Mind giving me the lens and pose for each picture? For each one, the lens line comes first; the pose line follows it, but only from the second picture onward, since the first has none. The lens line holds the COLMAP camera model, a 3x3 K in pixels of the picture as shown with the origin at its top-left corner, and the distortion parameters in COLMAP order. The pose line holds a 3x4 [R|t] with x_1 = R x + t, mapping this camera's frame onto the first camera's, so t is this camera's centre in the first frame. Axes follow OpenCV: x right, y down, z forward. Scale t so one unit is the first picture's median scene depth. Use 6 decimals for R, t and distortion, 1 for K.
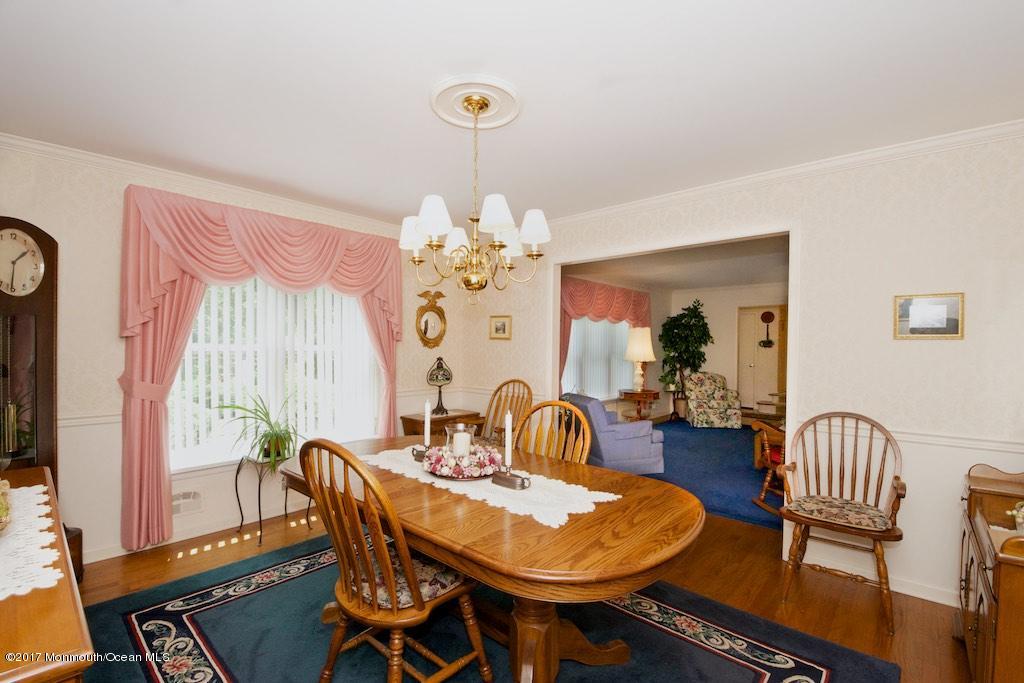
lens RADIAL K [[464.6, 0, 510.6], [0, 464.6, 357.4], [0, 0, 1]] dist [-0.004275, -0.000145]
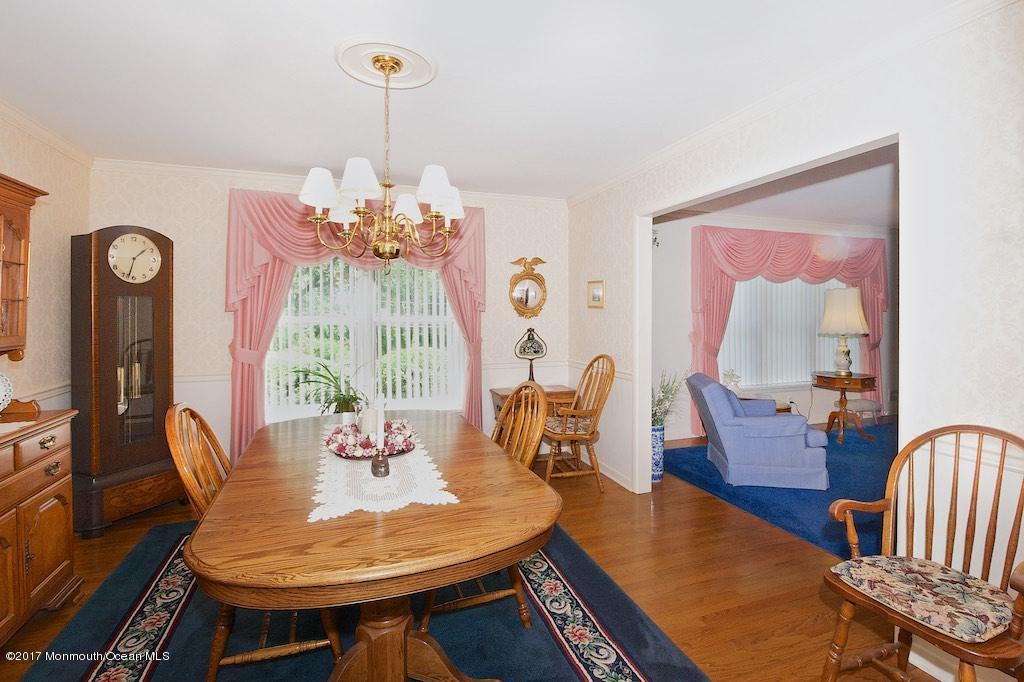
lens RADIAL K [[499.3, 0, 514.3], [0, 499.3, 315.9], [0, 0, 1]] dist [-0.001990, -0.001374]
pose [[0.890556, -0.009065, -0.454783, 0.424146], [-0.001388, 0.999743, -0.022645, -0.003626], [0.454872, 0.020798, 0.890314, 0.150891]]
